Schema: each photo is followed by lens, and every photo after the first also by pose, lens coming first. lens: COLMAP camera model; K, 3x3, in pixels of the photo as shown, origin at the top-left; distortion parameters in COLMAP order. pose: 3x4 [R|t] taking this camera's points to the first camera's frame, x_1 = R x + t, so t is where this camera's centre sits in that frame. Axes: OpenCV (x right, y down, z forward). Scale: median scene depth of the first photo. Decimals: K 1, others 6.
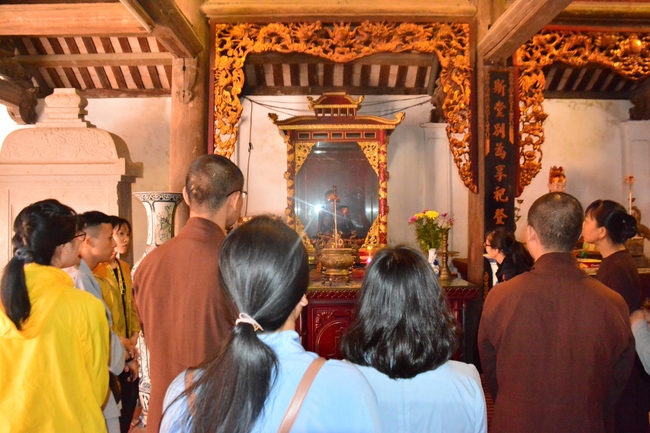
lens RADIAL K [[501.9, 0, 325.0], [0, 501.9, 216.5], [0, 0, 1]] dist [0.001217, -0.000298]
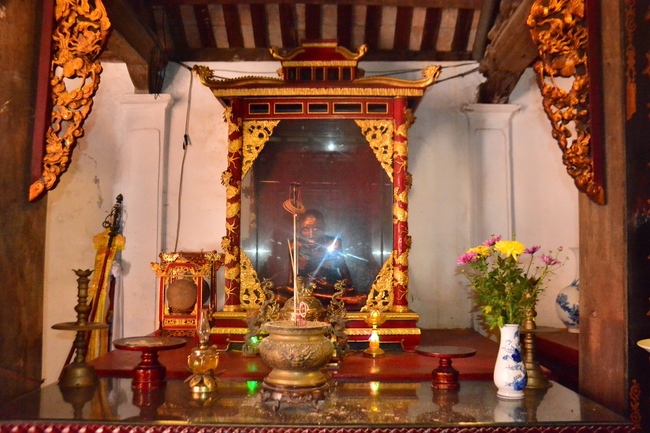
lens RADIAL K [[578.5, 0, 325.0], [0, 578.5, 216.5], [0, 0, 1]] dist [-0.014571, -0.004482]
pose [[0.999820, 0.011948, -0.014750, 0.042379], [-0.013027, 0.997067, -0.075418, 0.006737], [0.013806, 0.075596, 0.997043, 0.369810]]
